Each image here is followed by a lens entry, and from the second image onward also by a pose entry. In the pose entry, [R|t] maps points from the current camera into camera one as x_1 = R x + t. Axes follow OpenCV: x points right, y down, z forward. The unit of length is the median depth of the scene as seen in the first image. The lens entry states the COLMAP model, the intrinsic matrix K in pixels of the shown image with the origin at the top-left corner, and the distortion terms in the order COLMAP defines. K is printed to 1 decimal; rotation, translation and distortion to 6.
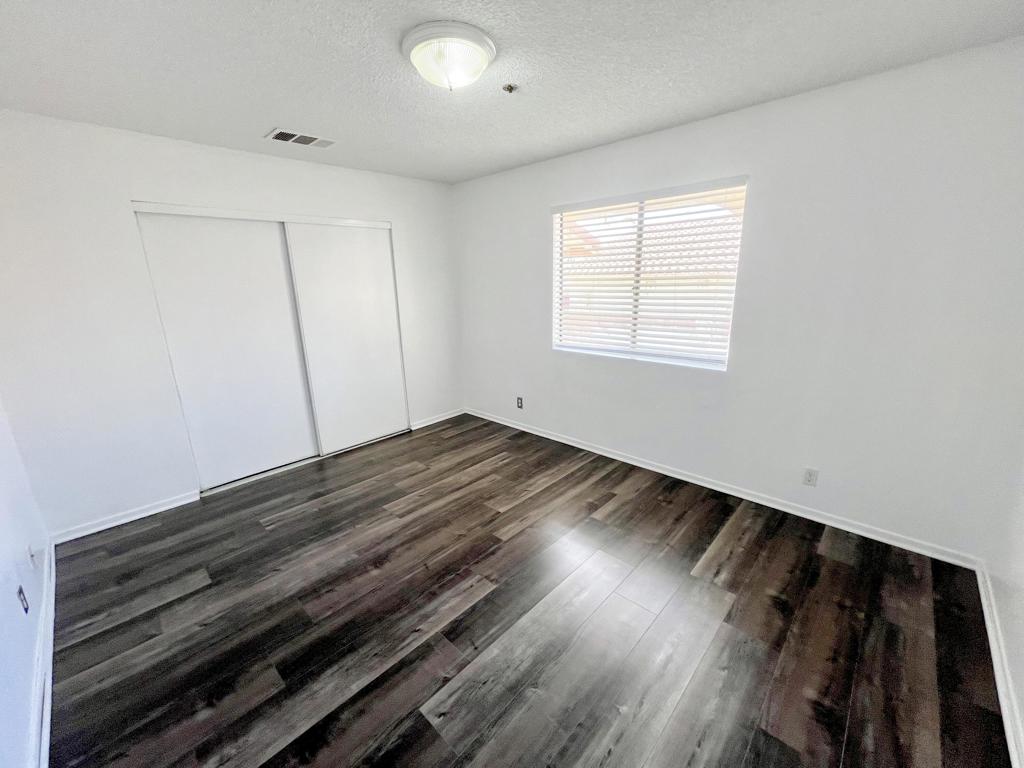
lens RADIAL K [[413.1, 0, 512.4], [0, 413.1, 384.7], [0, 0, 1]] dist [-0.004140, 0.000580]
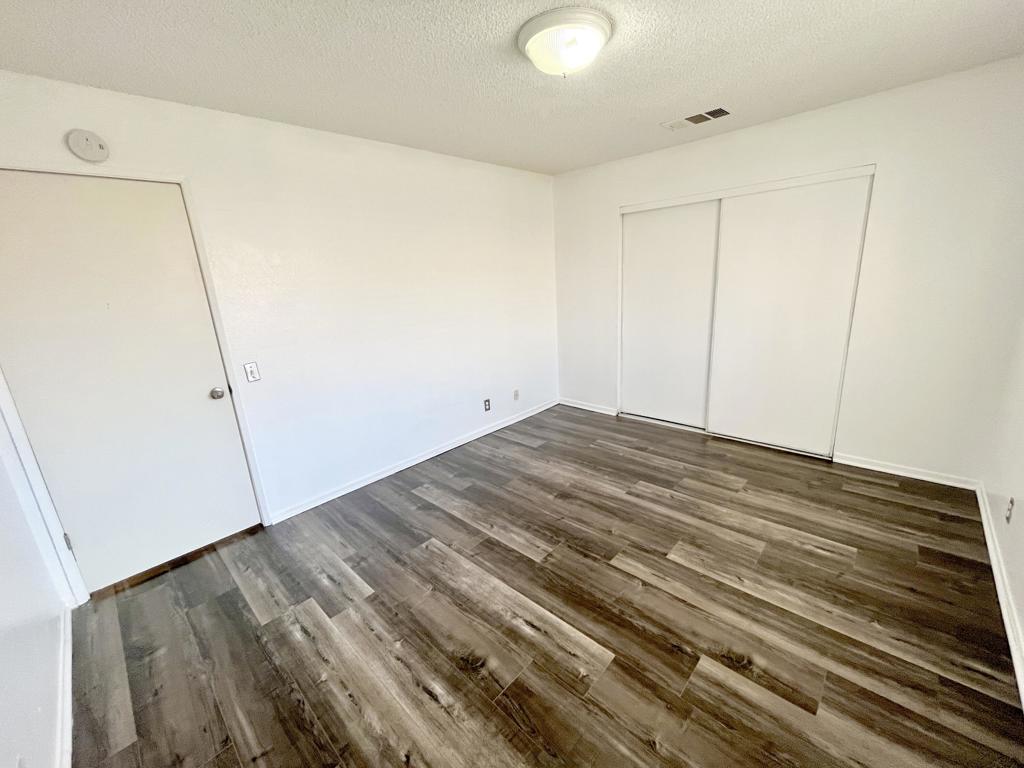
lens RADIAL K [[413.1, 0, 509.1], [0, 413.1, 384.4], [0, 0, 1]] dist [-0.004140, 0.000580]
pose [[-0.003581, 0.281531, -0.959545, 0.671083], [-0.194552, 0.941020, 0.276822, -0.171202], [0.980886, 0.187673, 0.051403, 0.624819]]
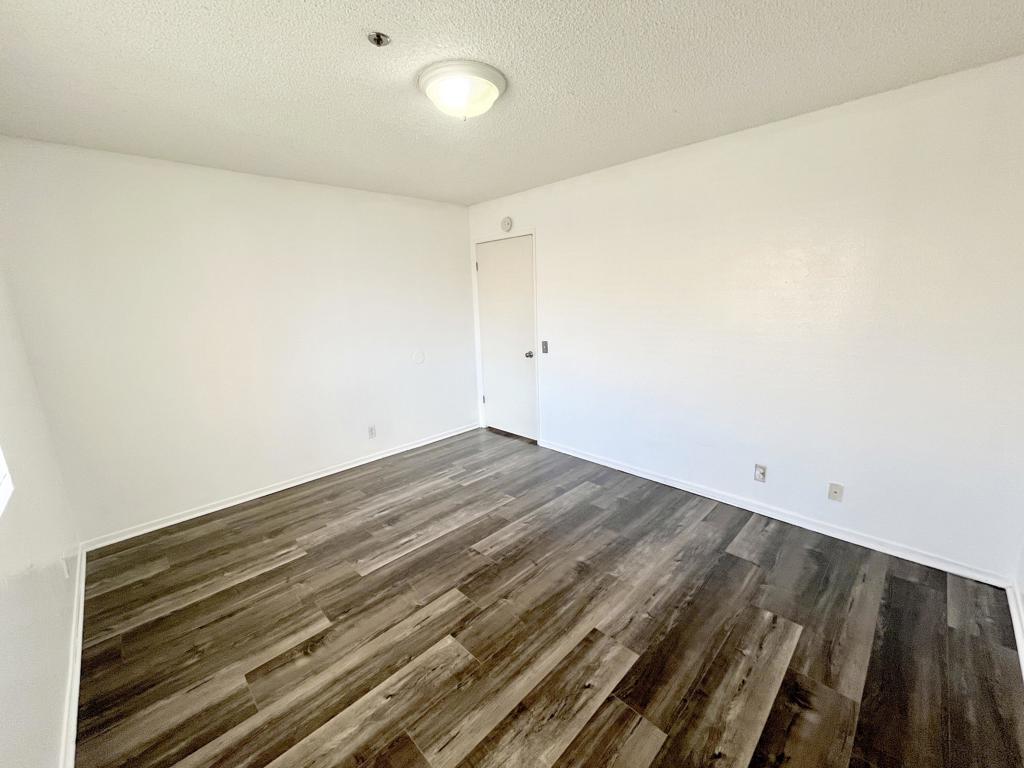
lens RADIAL K [[413.1, 0, 512.6], [0, 413.1, 385.5], [0, 0, 1]] dist [-0.004140, 0.000580]
pose [[-0.997724, 0.050018, 0.045217, -0.190070], [0.065090, 0.889486, 0.452303, -0.377297], [-0.017596, 0.454217, -0.890717, 1.479741]]
